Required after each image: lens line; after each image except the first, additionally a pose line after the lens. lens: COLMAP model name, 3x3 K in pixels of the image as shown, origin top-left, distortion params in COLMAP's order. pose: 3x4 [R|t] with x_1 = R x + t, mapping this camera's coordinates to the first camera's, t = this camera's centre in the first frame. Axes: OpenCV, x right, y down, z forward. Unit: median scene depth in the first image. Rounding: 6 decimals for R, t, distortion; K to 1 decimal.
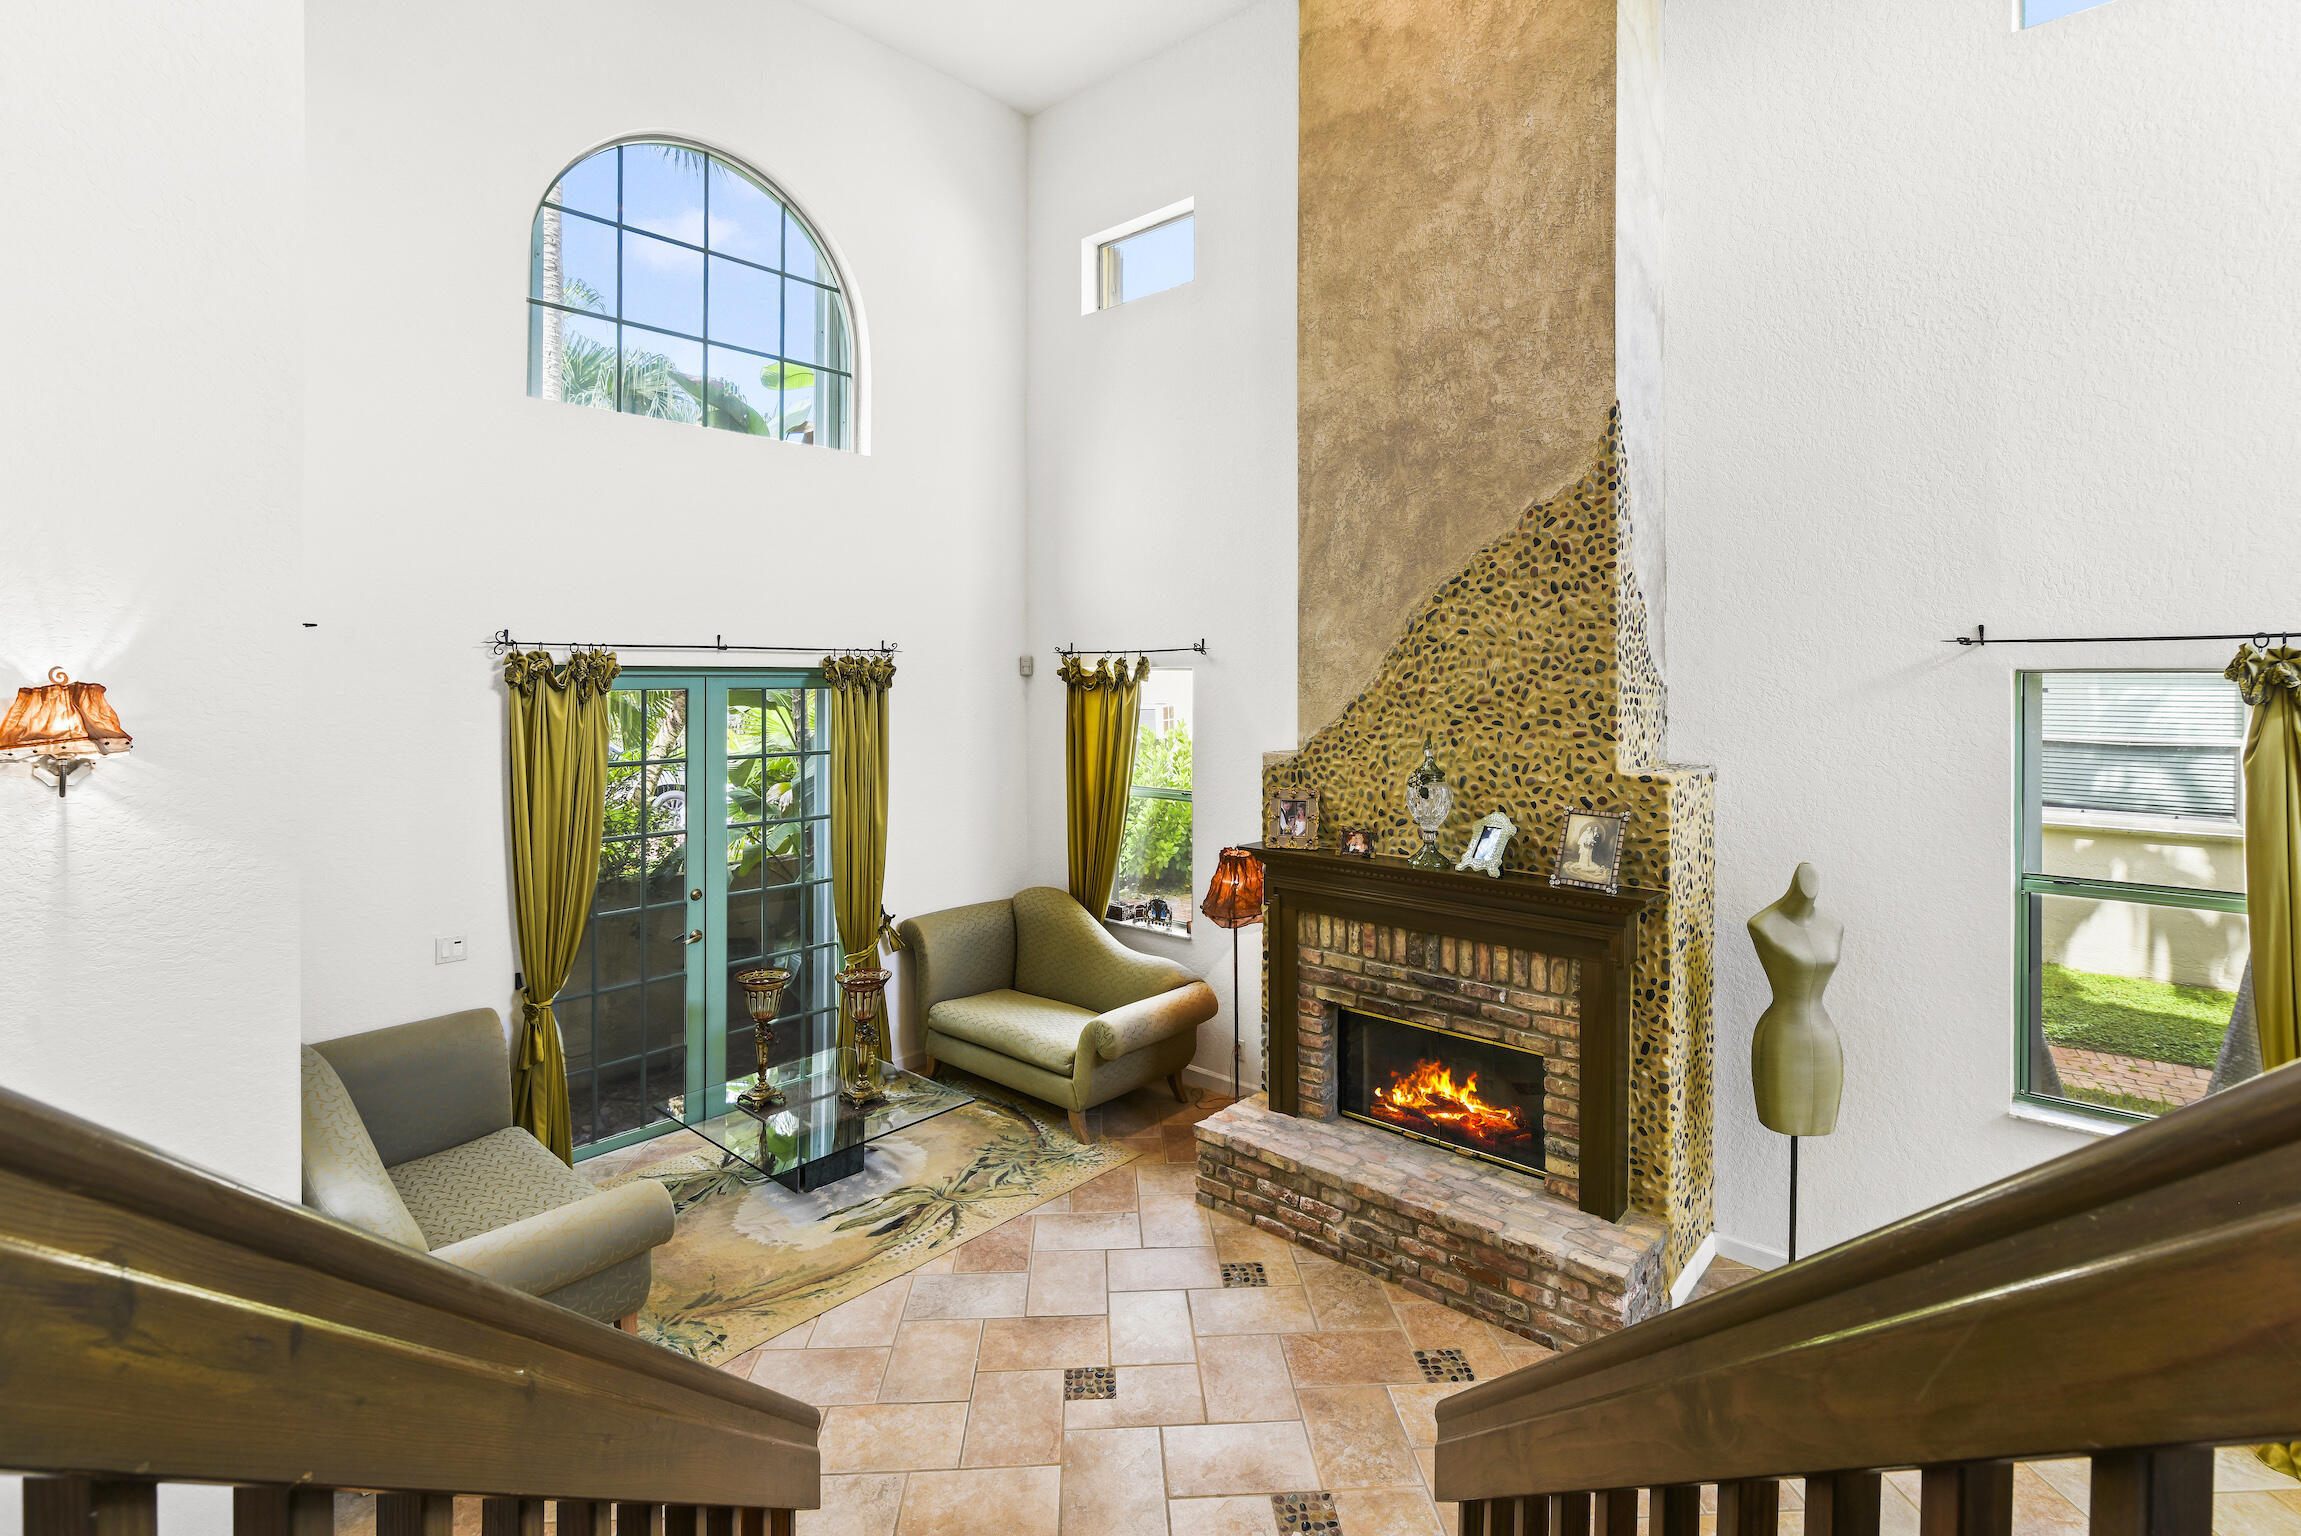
lens RADIAL K [[1080.5, 0, 1154.9], [0, 1080.5, 676.9], [0, 0, 1]] dist [-0.007643, 0.002899]
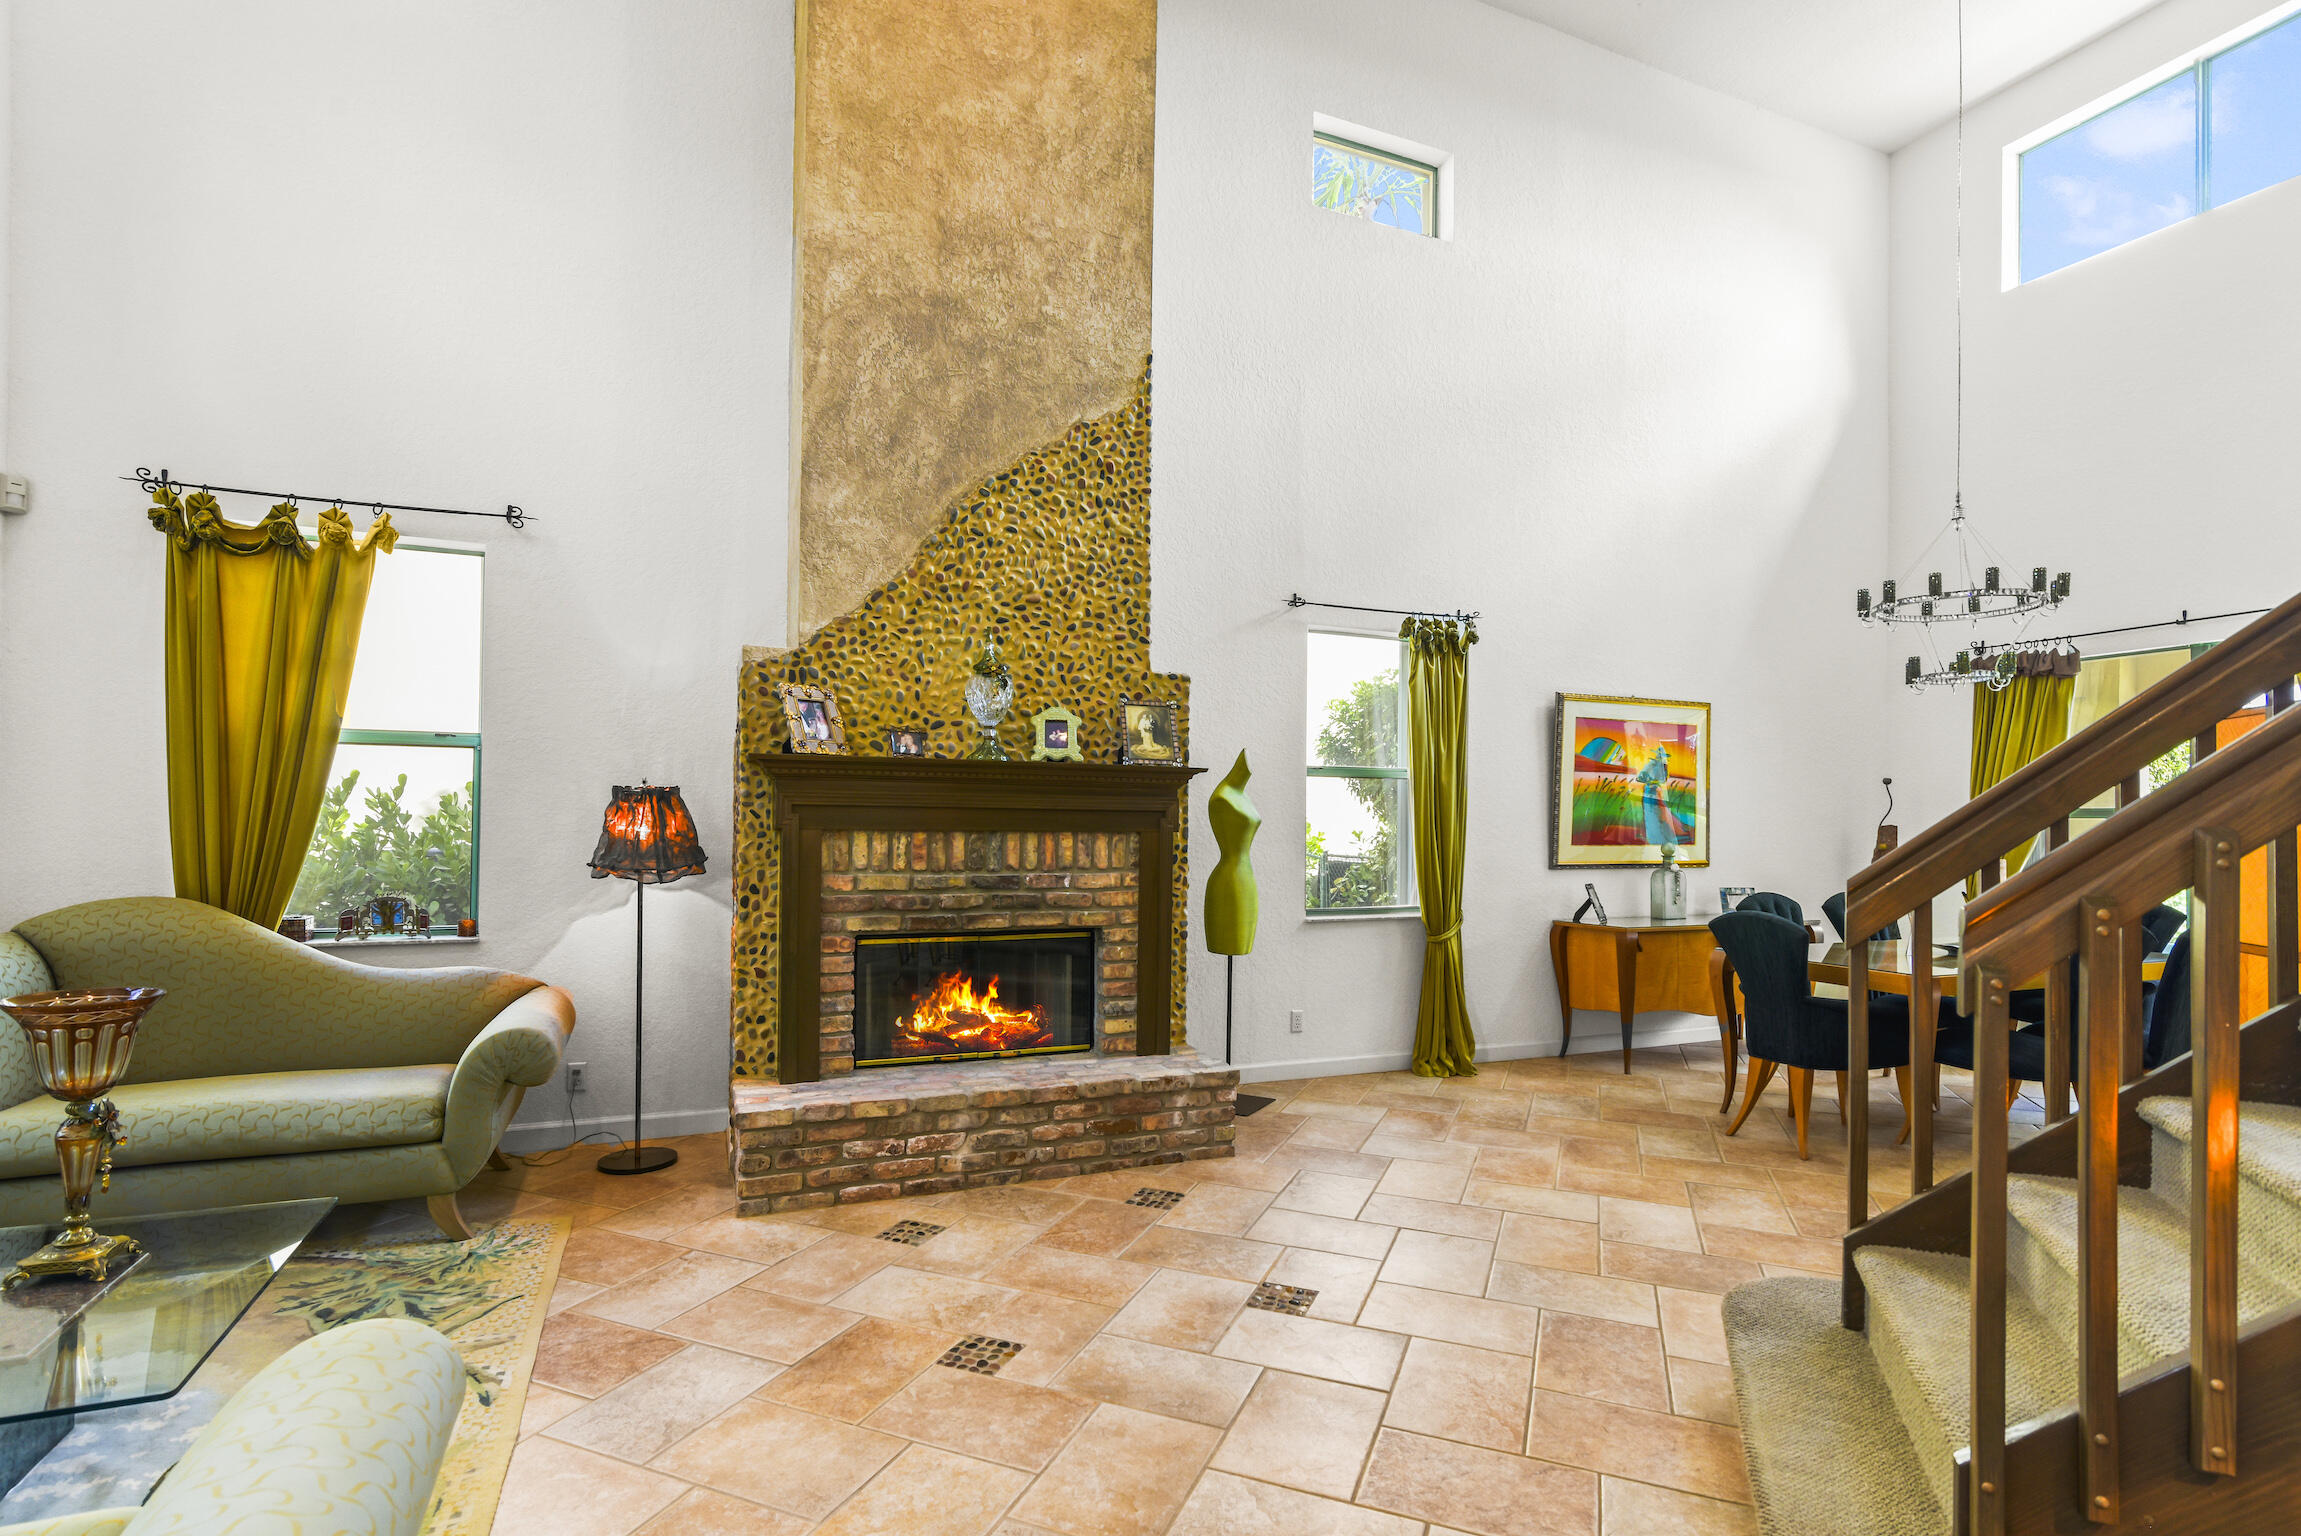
lens RADIAL K [[1080.5, 0, 1146.6], [0, 1080.5, 807.2], [0, 0, 1]] dist [-0.007643, 0.002899]
pose [[0.437559, 0.013995, 0.899081, -0.558715], [-0.013045, 0.999872, -0.009215, 0.224748], [-0.899095, -0.007697, 0.437686, 0.459068]]
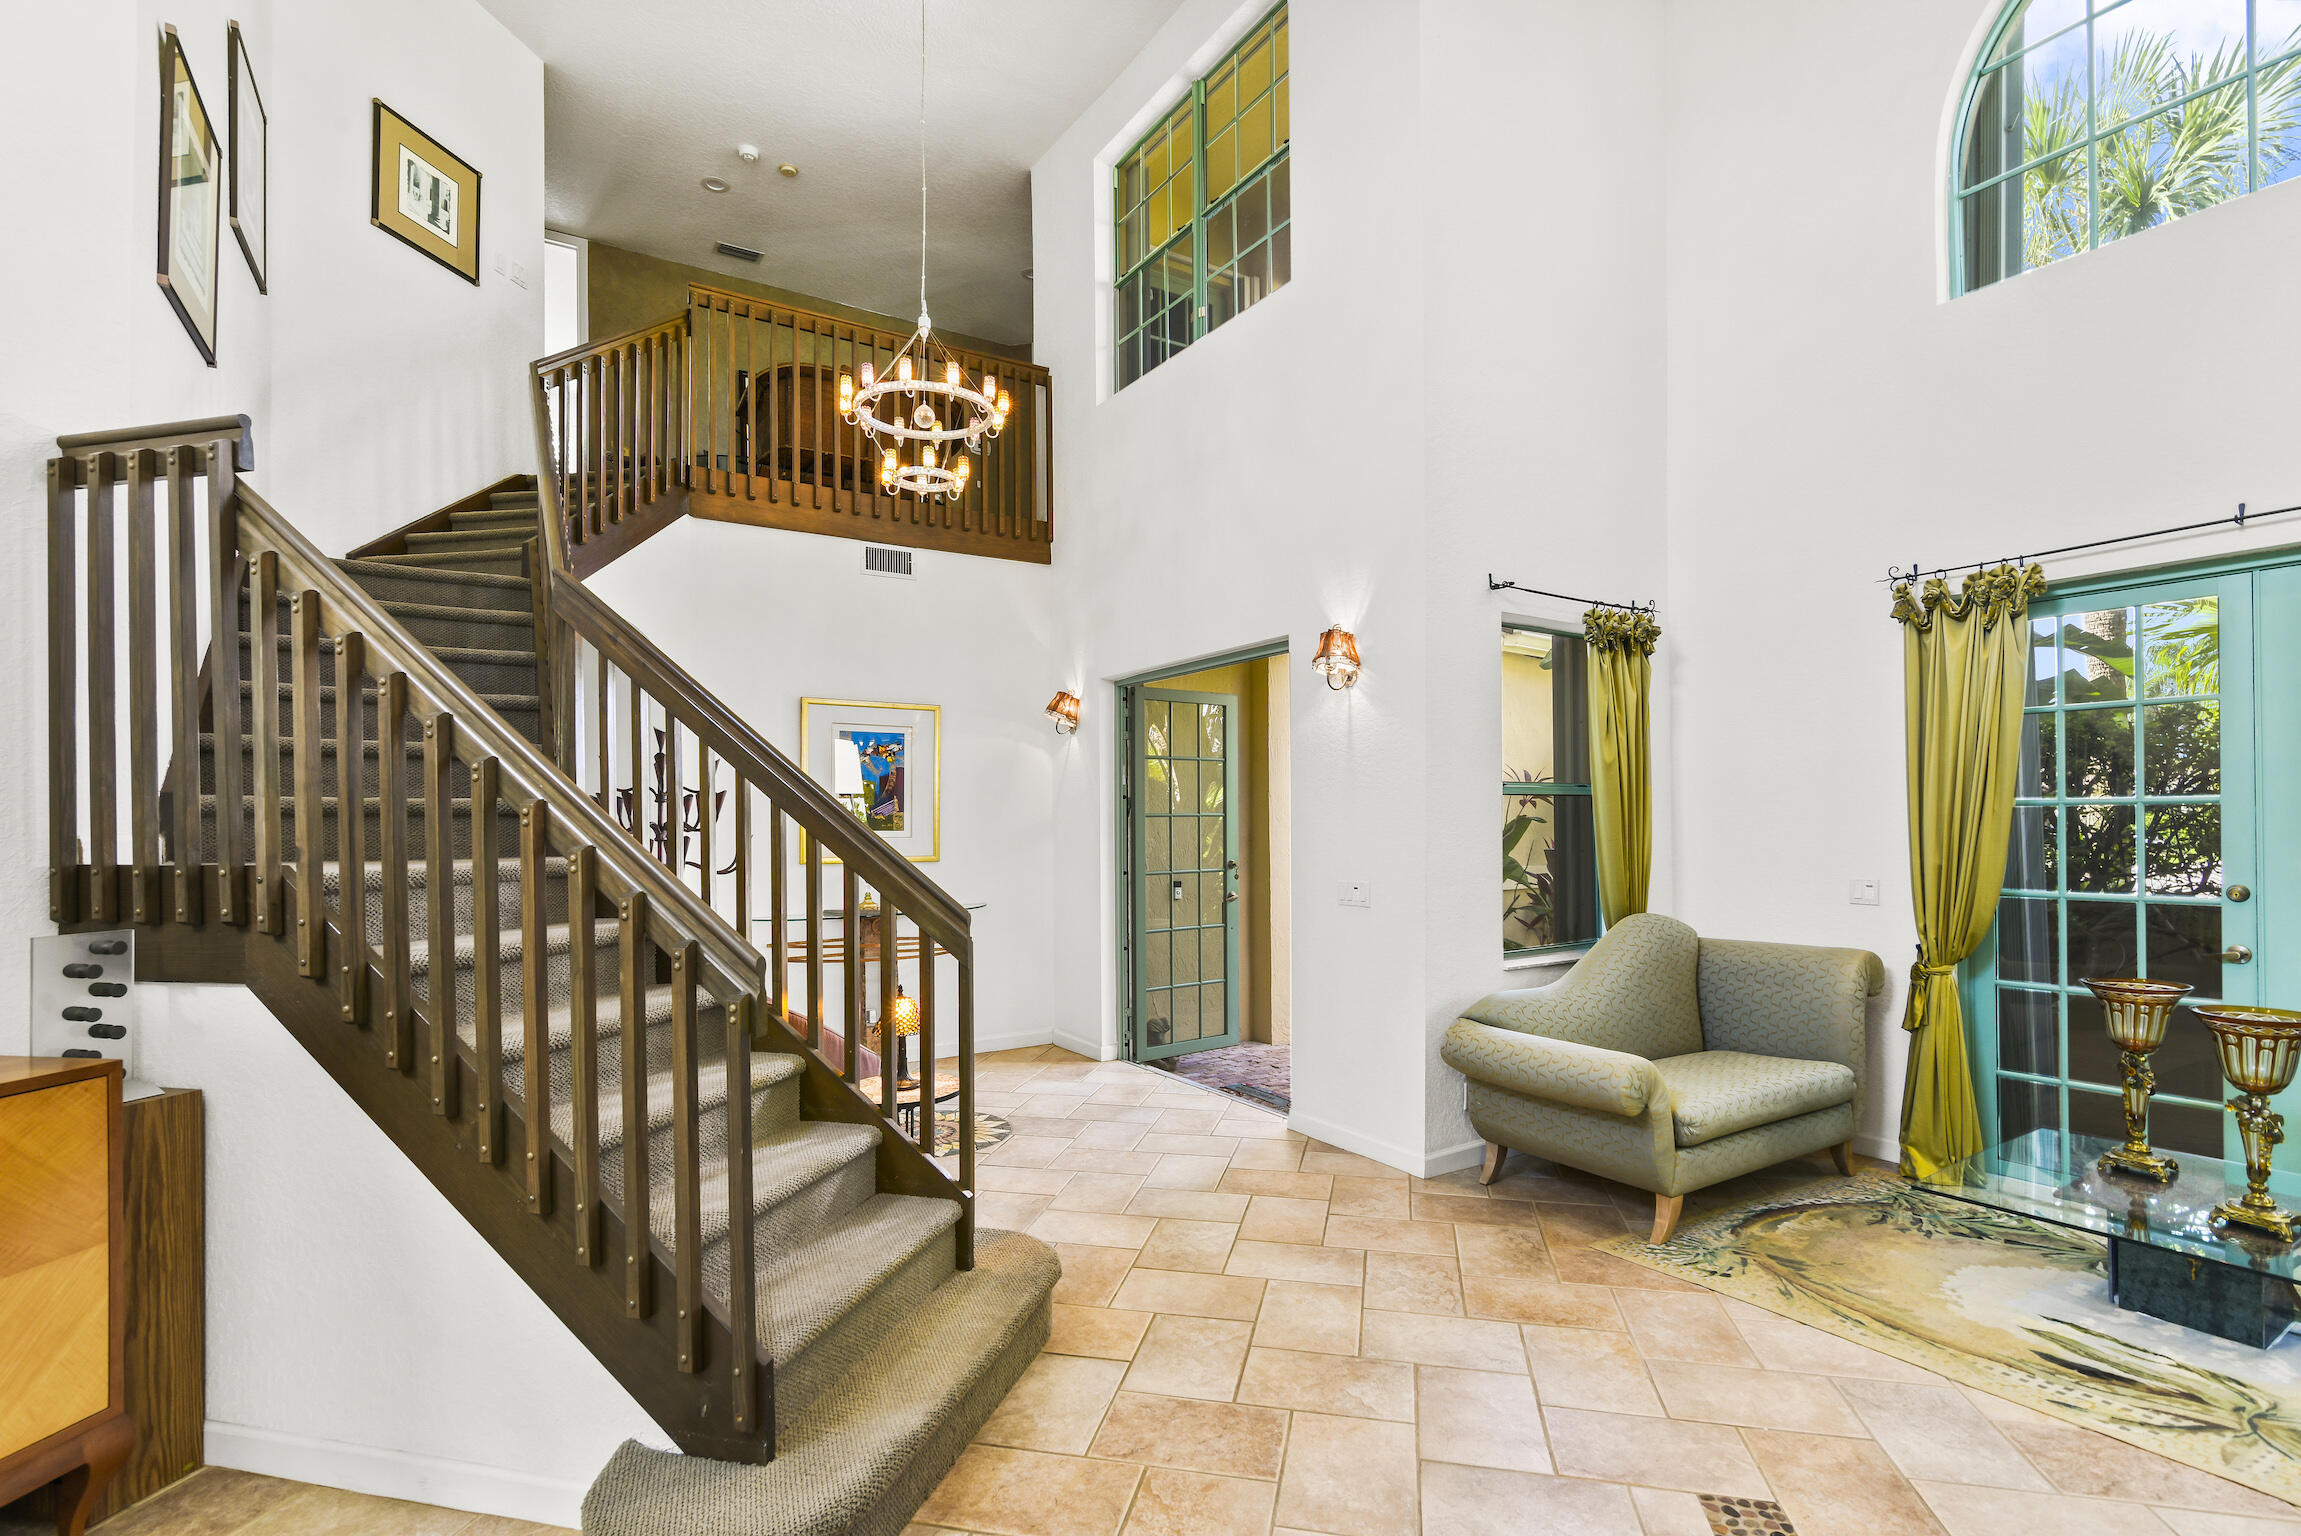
lens RADIAL K [[1080.5, 0, 1170.5], [0, 1080.5, 806.2], [0, 0, 1]] dist [-0.007643, 0.002899]
pose [[-0.268297, -0.013565, -0.963241, 0.522914], [0.008594, 0.999827, -0.016474, 0.194697], [0.963298, -0.012698, -0.268134, 0.683262]]
